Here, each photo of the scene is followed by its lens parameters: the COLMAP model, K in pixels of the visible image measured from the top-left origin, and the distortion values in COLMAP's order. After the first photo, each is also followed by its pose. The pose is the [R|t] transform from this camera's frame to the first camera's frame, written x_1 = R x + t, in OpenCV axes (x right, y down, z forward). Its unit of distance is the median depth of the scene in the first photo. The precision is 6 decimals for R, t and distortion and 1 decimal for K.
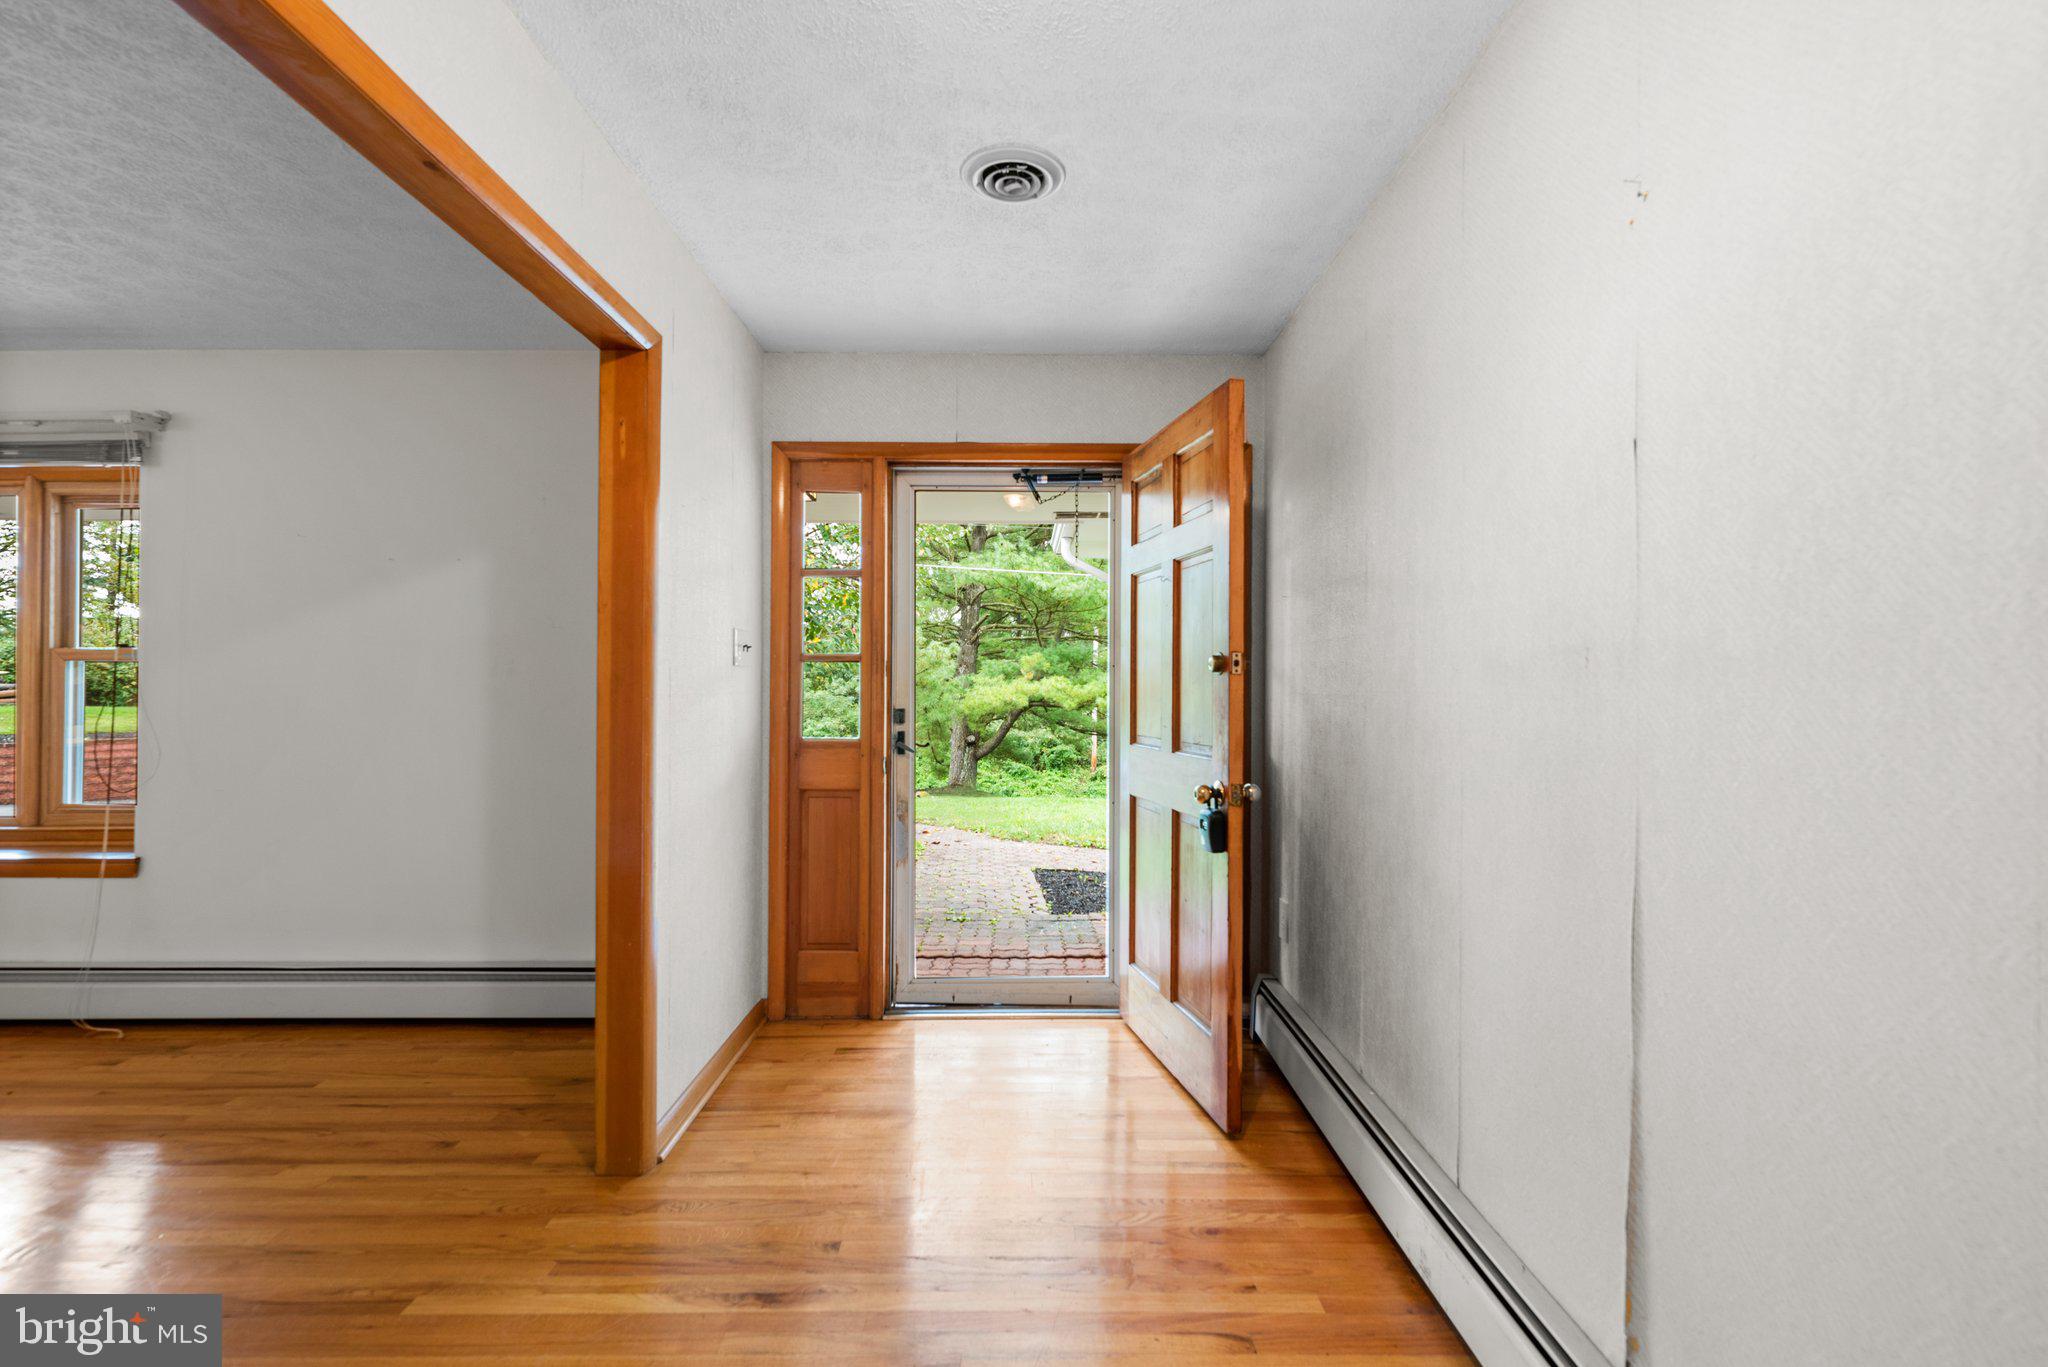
lens RADIAL K [[931.6, 0, 1028.1], [0, 931.6, 681.6], [0, 0, 1]] dist [-0.000076, 0.000190]
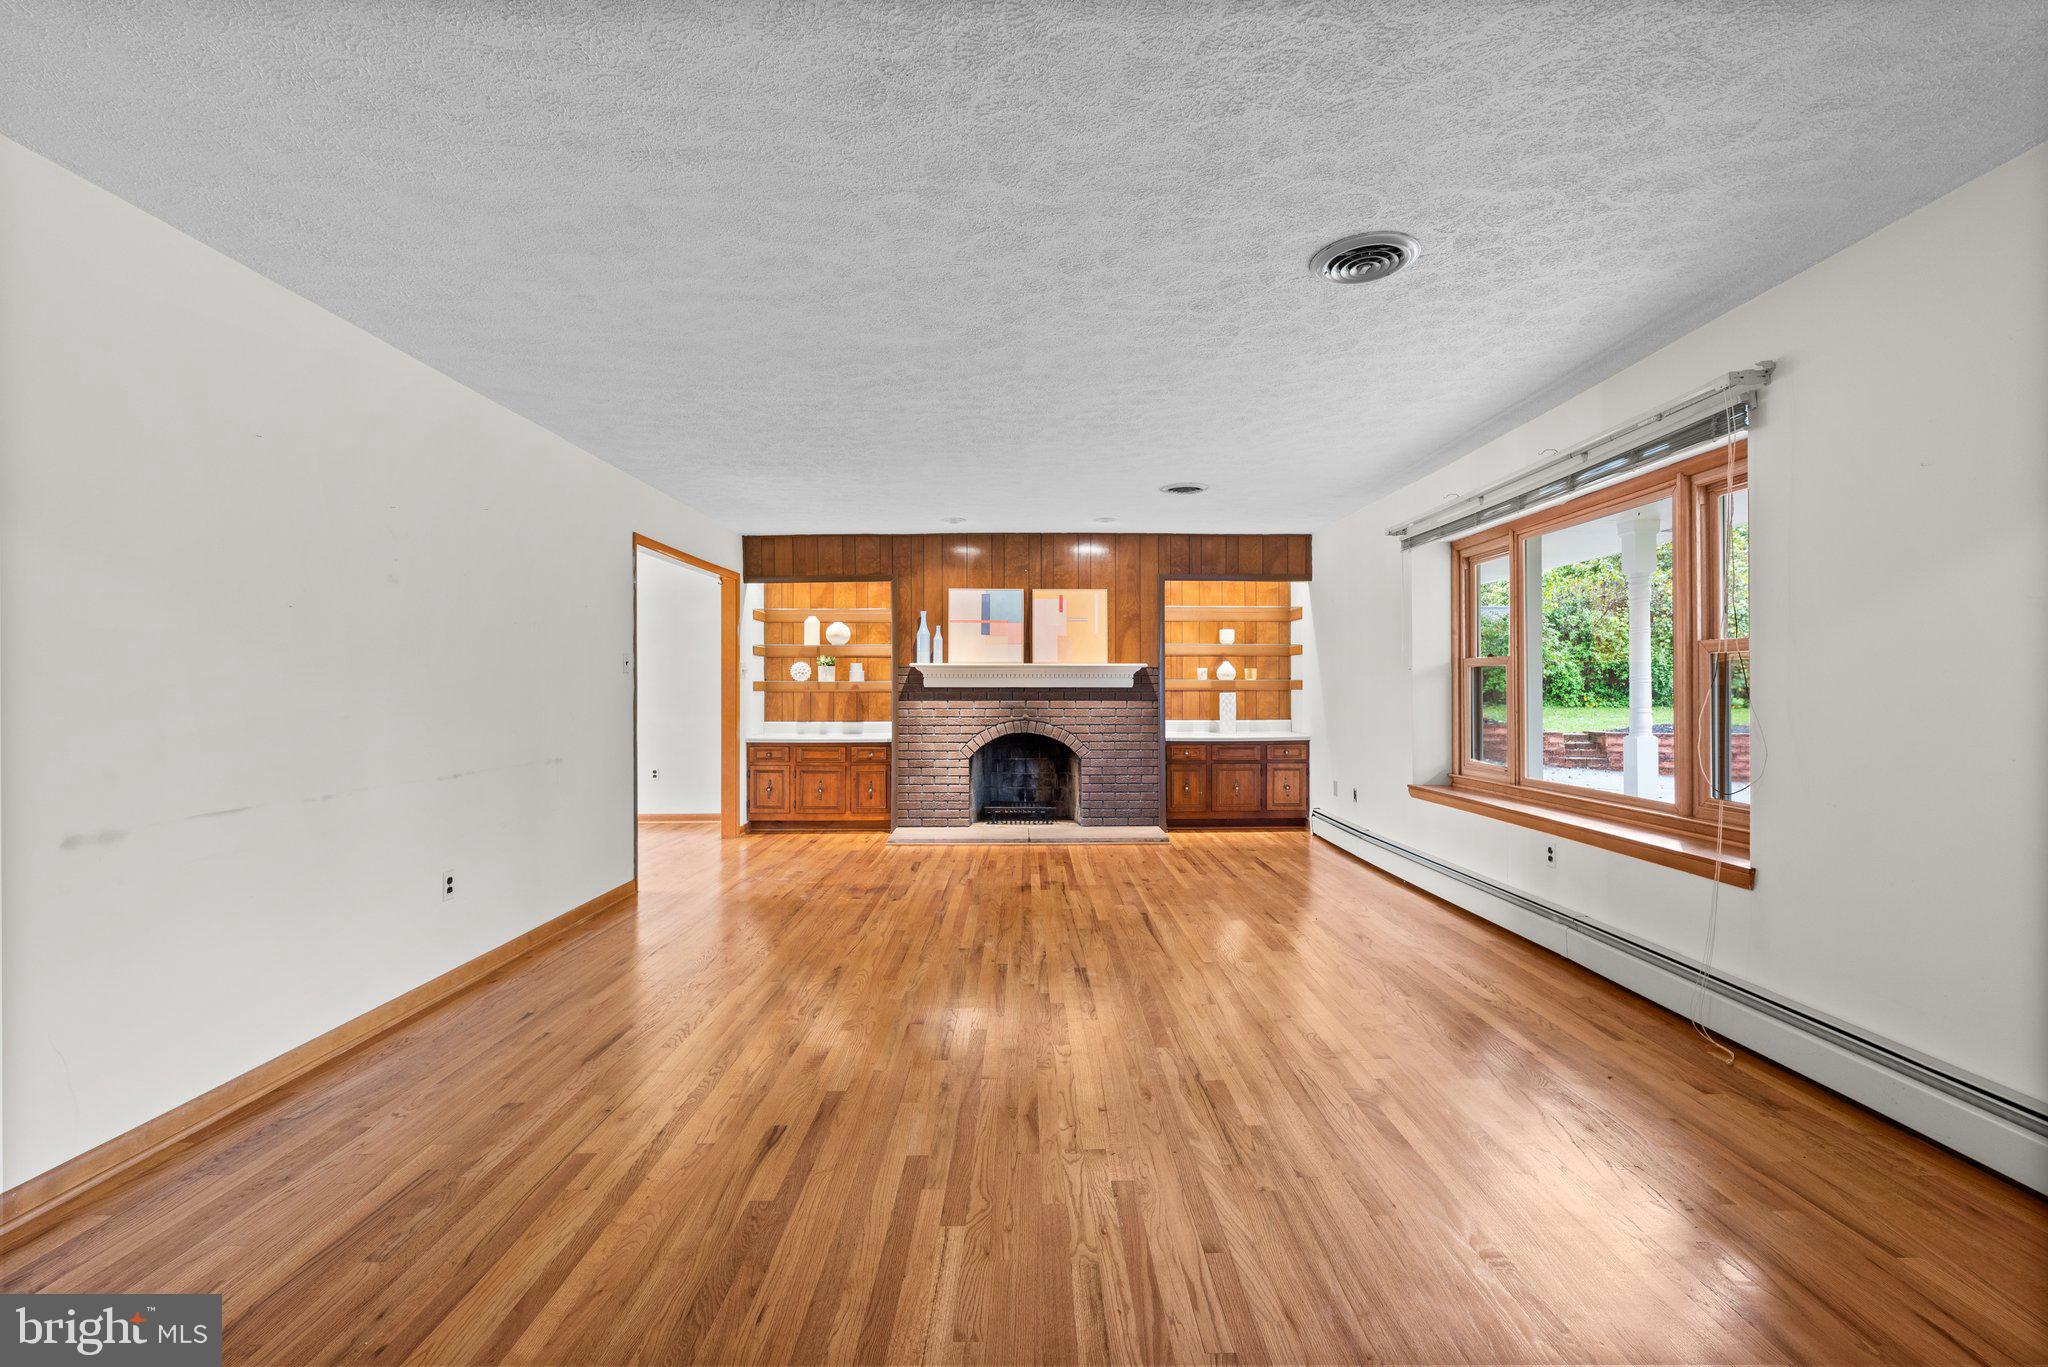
lens RADIAL K [[909.3, 0, 1031.2], [0, 909.3, 682.2], [0, 0, 1]] dist [0.001515, 0.000245]
pose [[-0.003053, -0.007136, -0.999970, -0.077097], [0.012093, 0.999901, -0.007173, 0.007812], [0.999922, -0.012114, -0.002967, 0.313104]]
